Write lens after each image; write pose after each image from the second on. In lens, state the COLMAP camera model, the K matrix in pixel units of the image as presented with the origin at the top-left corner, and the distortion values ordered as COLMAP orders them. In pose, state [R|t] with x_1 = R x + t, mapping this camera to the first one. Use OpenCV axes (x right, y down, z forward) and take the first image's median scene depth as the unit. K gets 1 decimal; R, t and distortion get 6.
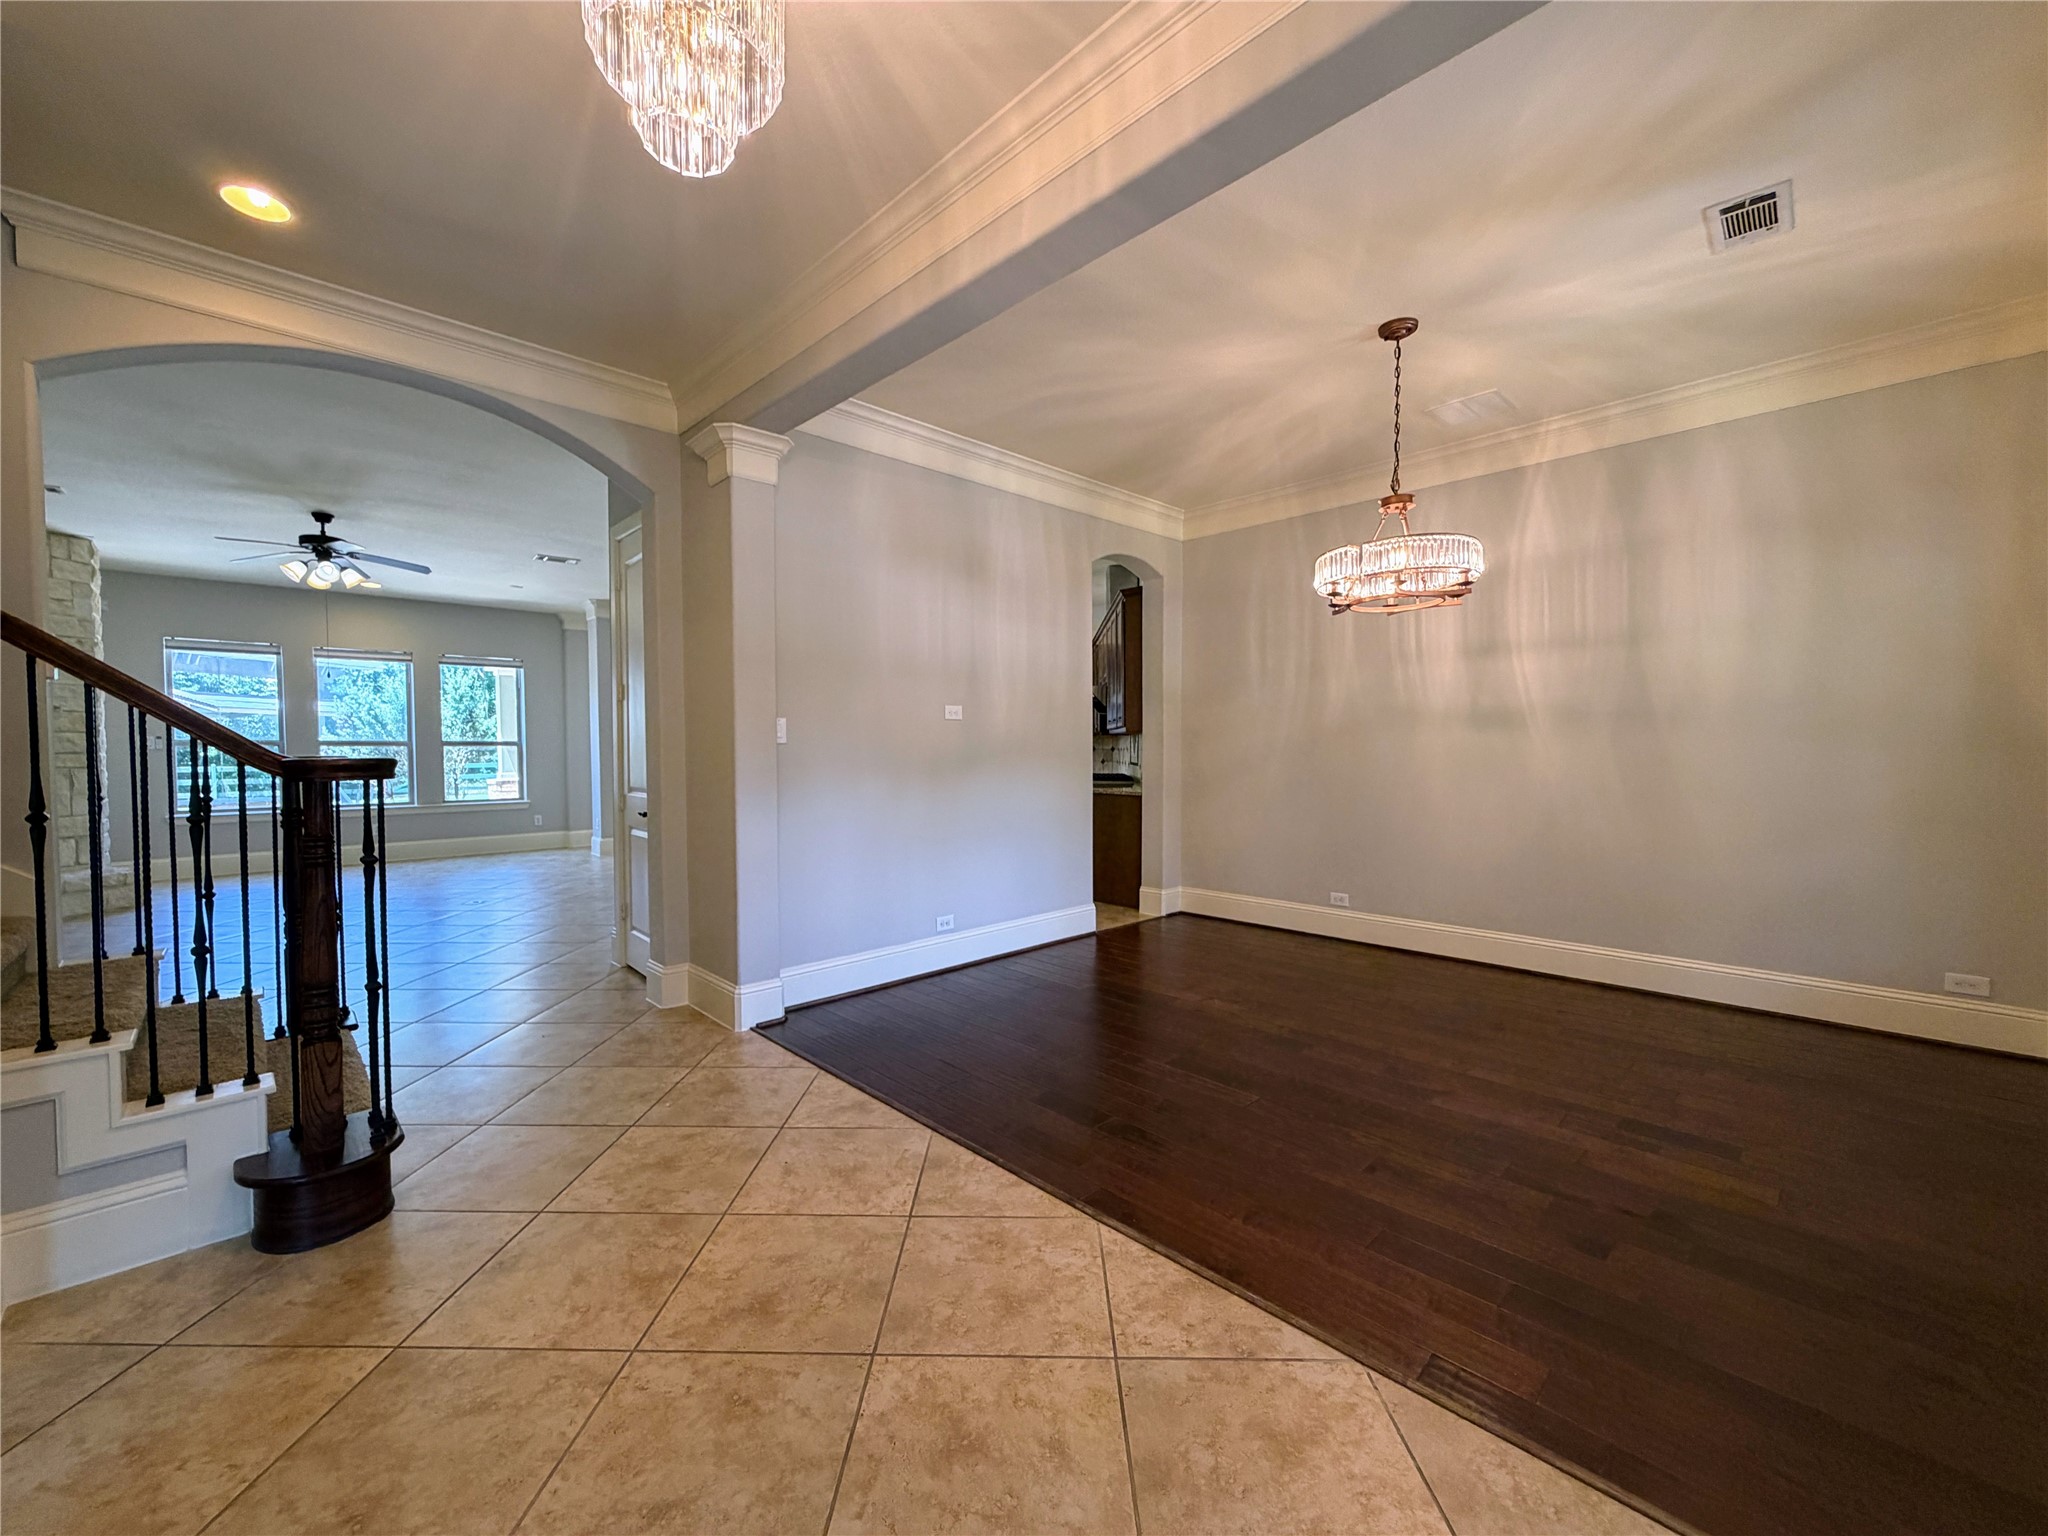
lens RADIAL K [[819.6, 0, 1019.1], [0, 819.6, 763.8], [0, 0, 1]] dist [0.000372, -0.000175]
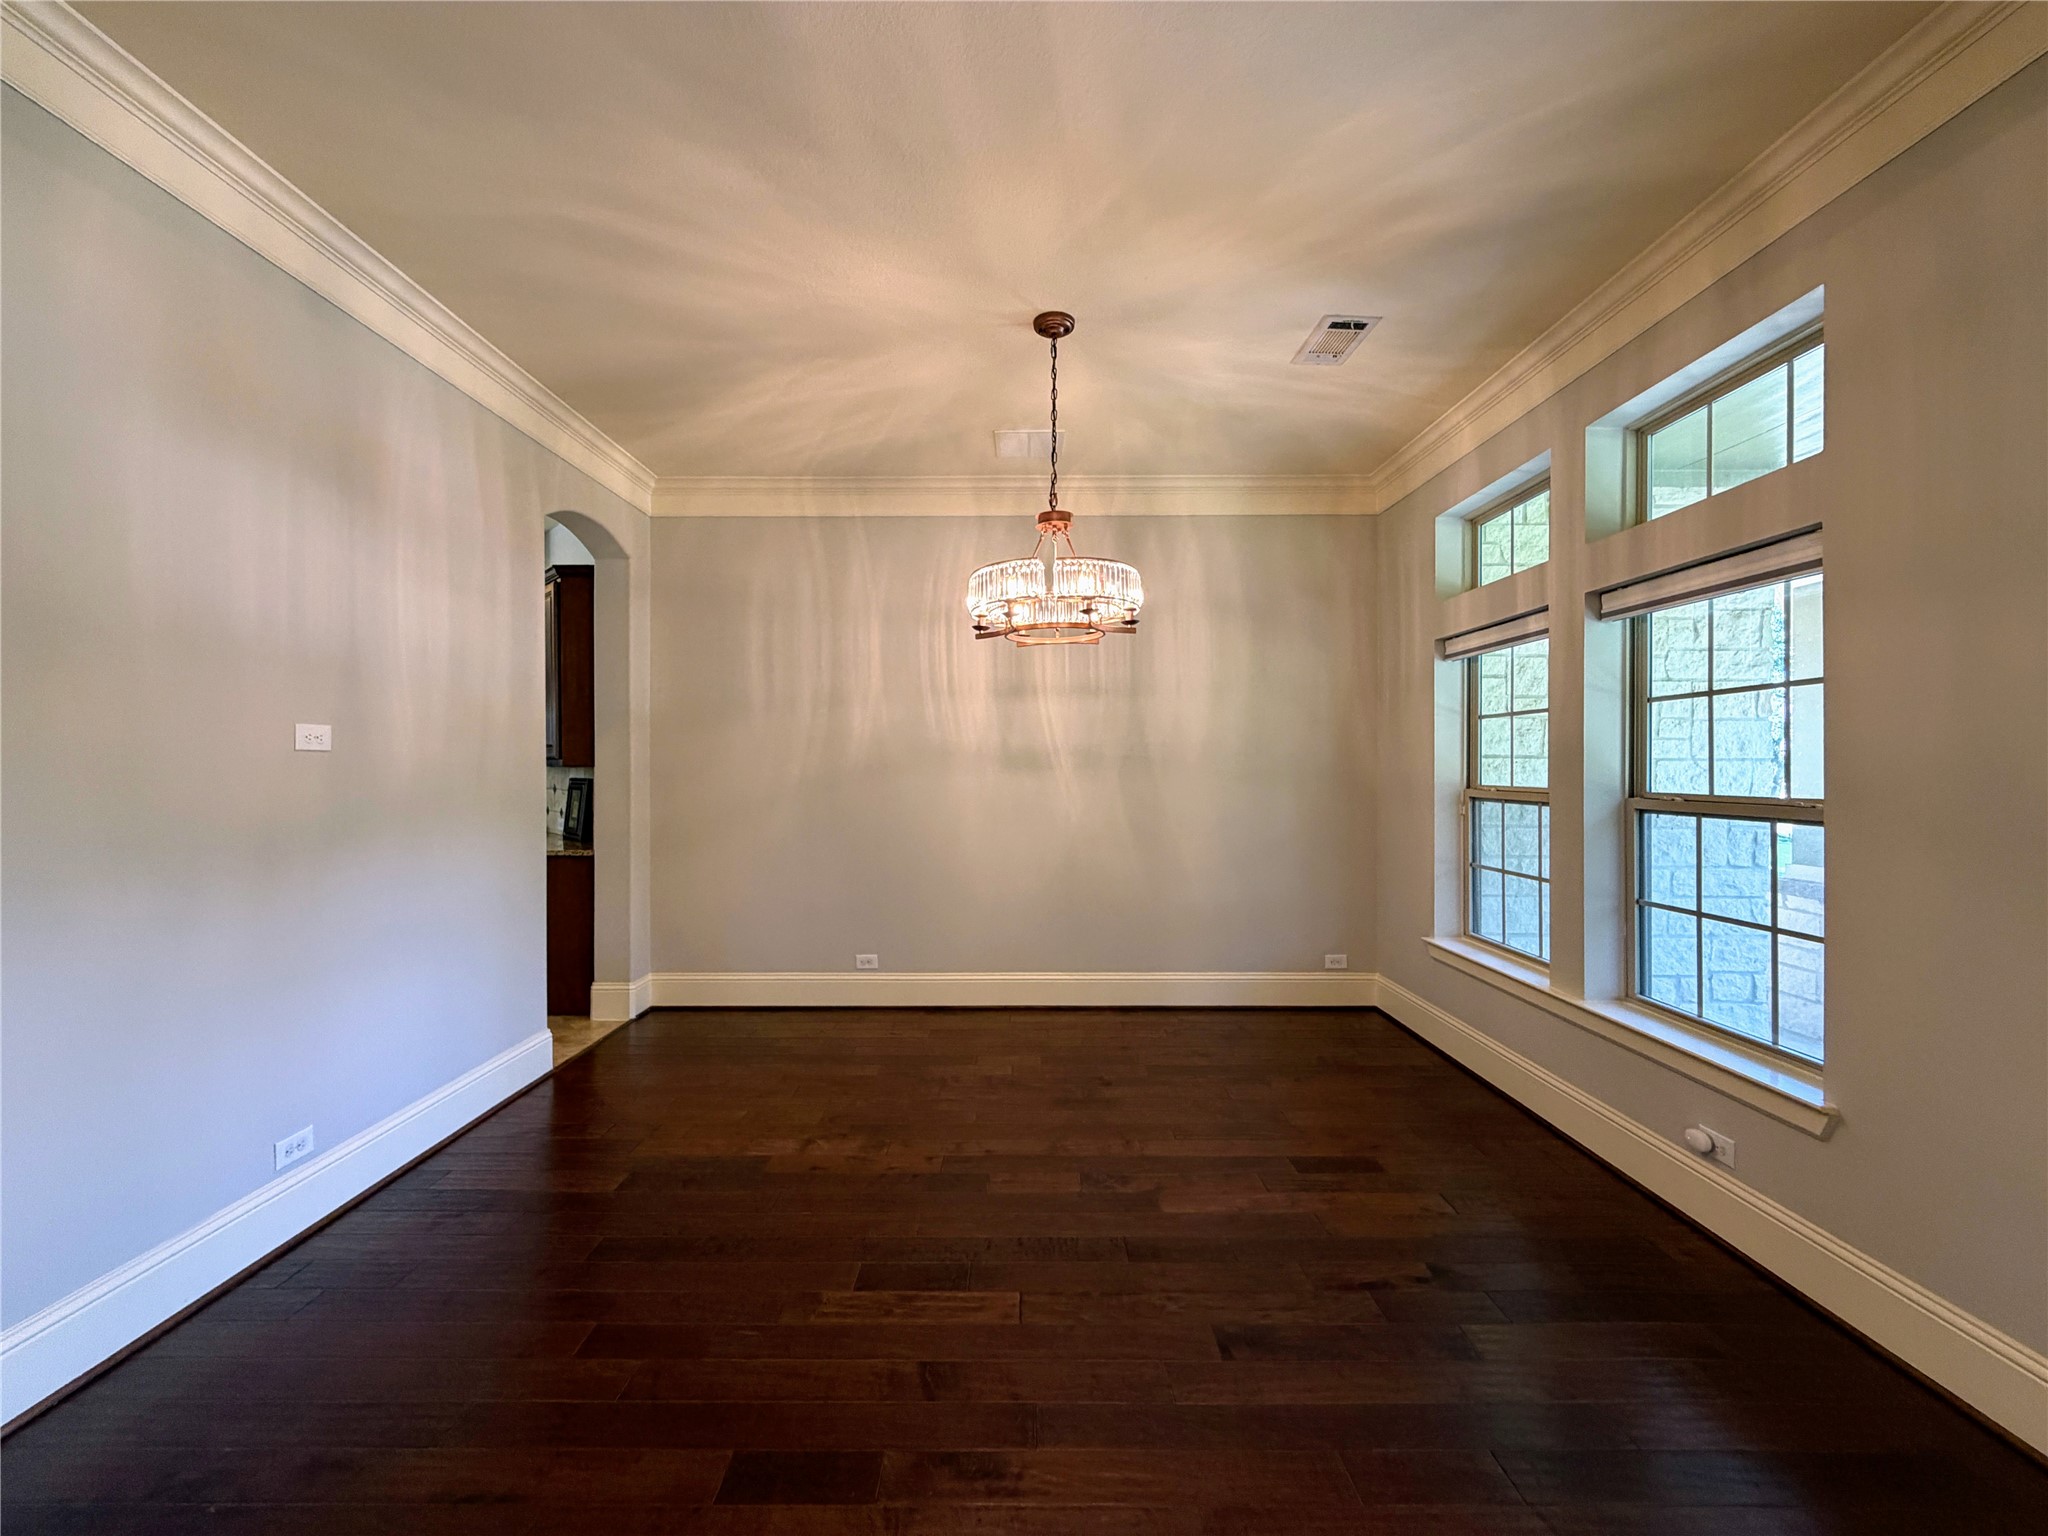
lens RADIAL K [[819.6, 0, 1019.8], [0, 819.6, 770.1], [0, 0, 1]] dist [0.000372, -0.000175]
pose [[0.692738, 0.001320, 0.721188, -0.144902], [0.013609, 0.999796, -0.014902, -0.027708], [-0.721061, 0.020138, 0.692579, 0.308539]]
